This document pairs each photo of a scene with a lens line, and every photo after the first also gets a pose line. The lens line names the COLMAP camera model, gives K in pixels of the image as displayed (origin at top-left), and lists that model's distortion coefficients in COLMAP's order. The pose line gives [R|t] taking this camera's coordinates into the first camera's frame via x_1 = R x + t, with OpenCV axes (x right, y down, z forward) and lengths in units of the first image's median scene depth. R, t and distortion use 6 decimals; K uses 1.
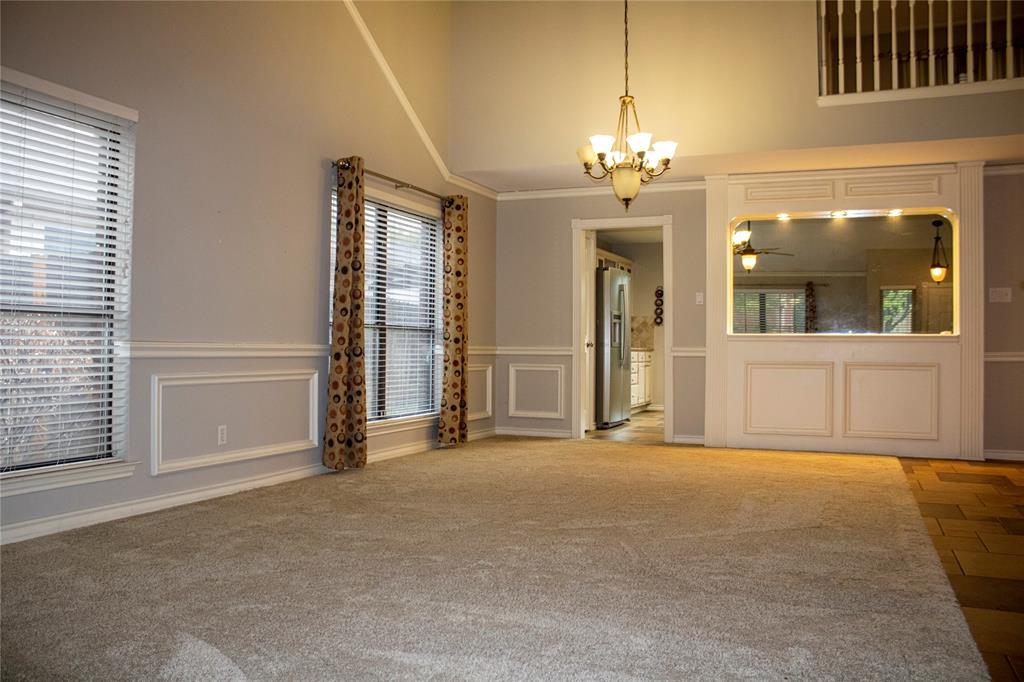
lens RADIAL K [[839.5, 0, 504.7], [0, 839.5, 341.3], [0, 0, 1]] dist [-0.151862, 0.099182]
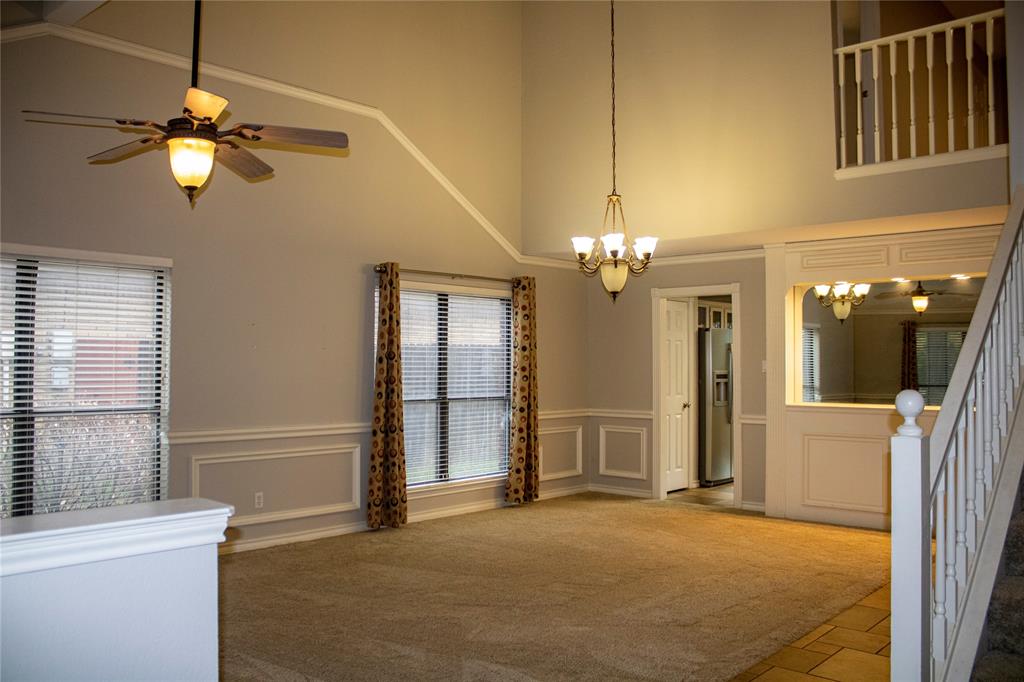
lens RADIAL K [[839.5, 0, 508.5], [0, 839.5, 338.4], [0, 0, 1]] dist [-0.151862, 0.099182]
pose [[0.940543, -0.015669, -0.339314, 0.306258], [0.007854, 0.999672, -0.024394, -0.068831], [0.339585, 0.020279, 0.940357, -0.043949]]
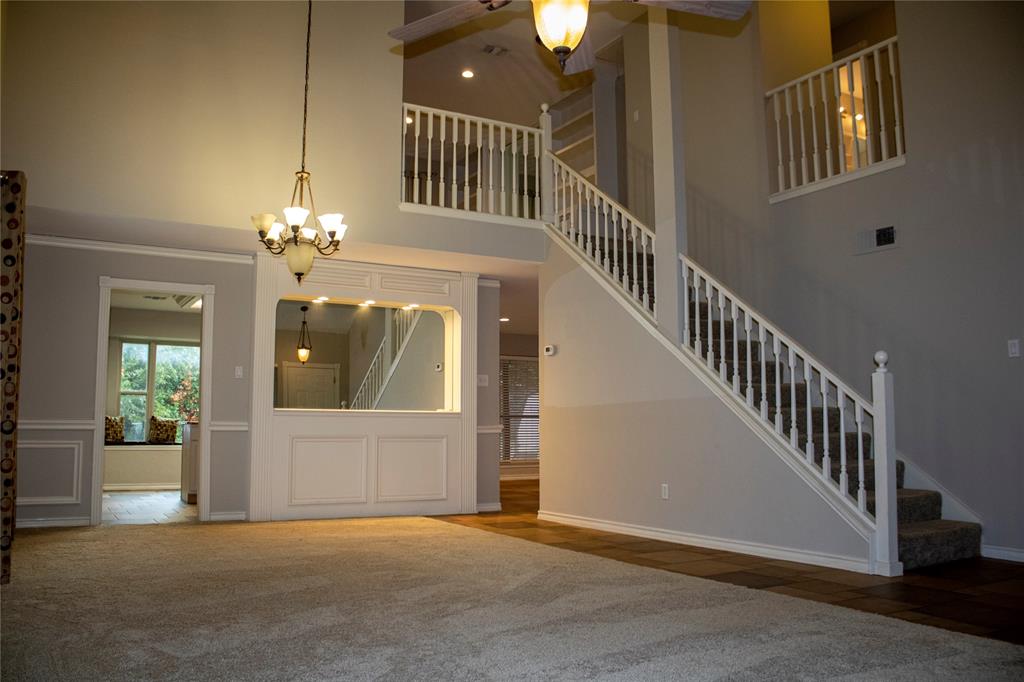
lens RADIAL K [[839.5, 0, 510.6], [0, 839.5, 329.9], [0, 0, 1]] dist [-0.151862, 0.099182]
pose [[0.595840, 0.082324, 0.798872, -0.396148], [-0.000335, 0.994758, -0.102259, -0.000871], [-0.803103, 0.060662, 0.592744, 0.166578]]
